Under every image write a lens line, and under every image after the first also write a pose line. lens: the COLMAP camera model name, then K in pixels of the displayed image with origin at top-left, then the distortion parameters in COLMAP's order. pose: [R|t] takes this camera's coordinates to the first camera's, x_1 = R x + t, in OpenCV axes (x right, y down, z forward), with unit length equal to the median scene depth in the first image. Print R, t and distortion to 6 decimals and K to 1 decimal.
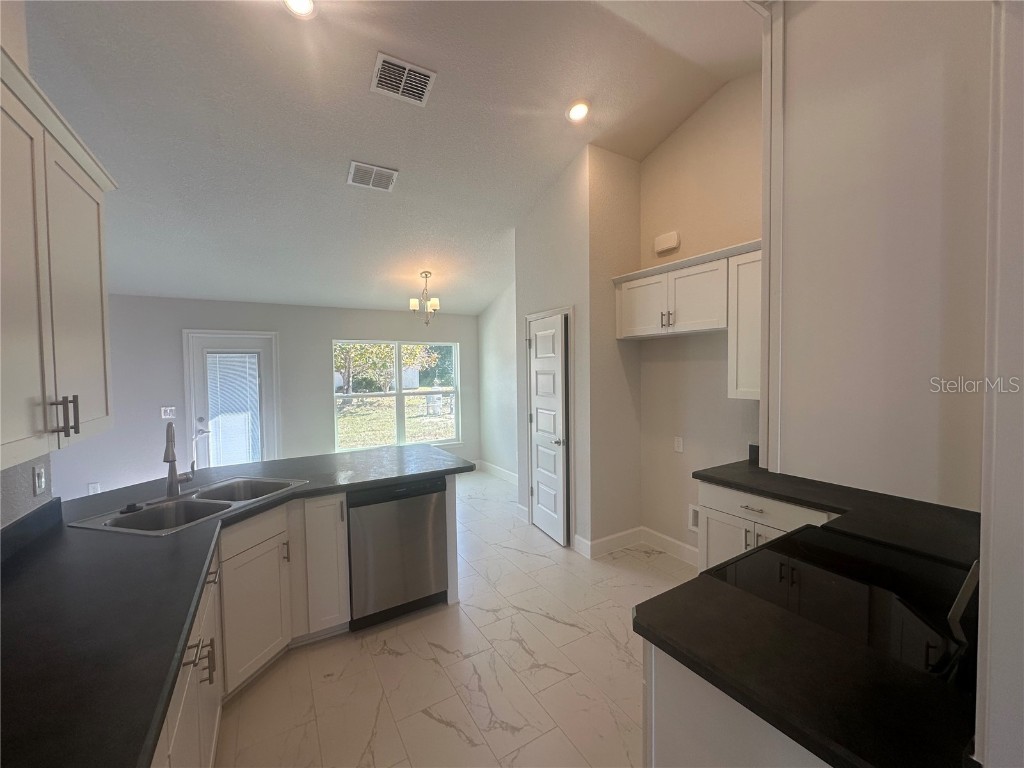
lens RADIAL K [[407.2, 0, 514.2], [0, 407.2, 379.4], [0, 0, 1]] dist [-0.007834, 0.001276]
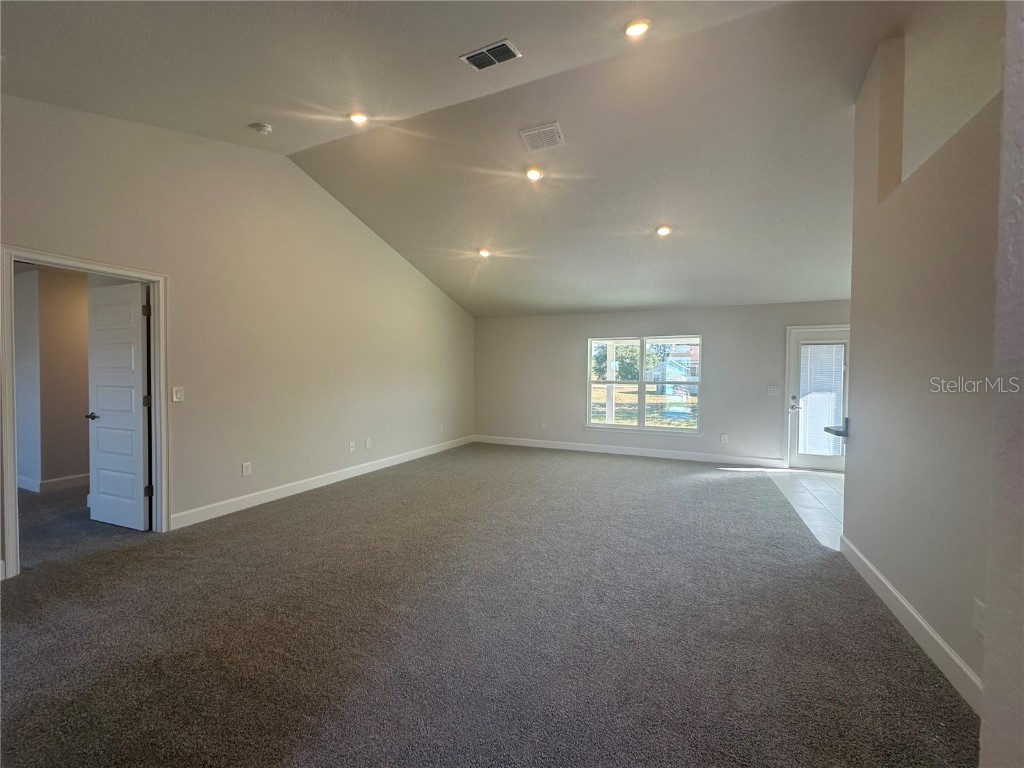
lens RADIAL K [[407.2, 0, 512.5], [0, 407.2, 381.2], [0, 0, 1]] dist [-0.007834, 0.001276]
pose [[0.583208, 0.031917, -0.811695, -0.271523], [-0.044552, 0.998981, 0.007270, 0.080572], [0.811100, 0.031923, 0.584036, -0.463188]]
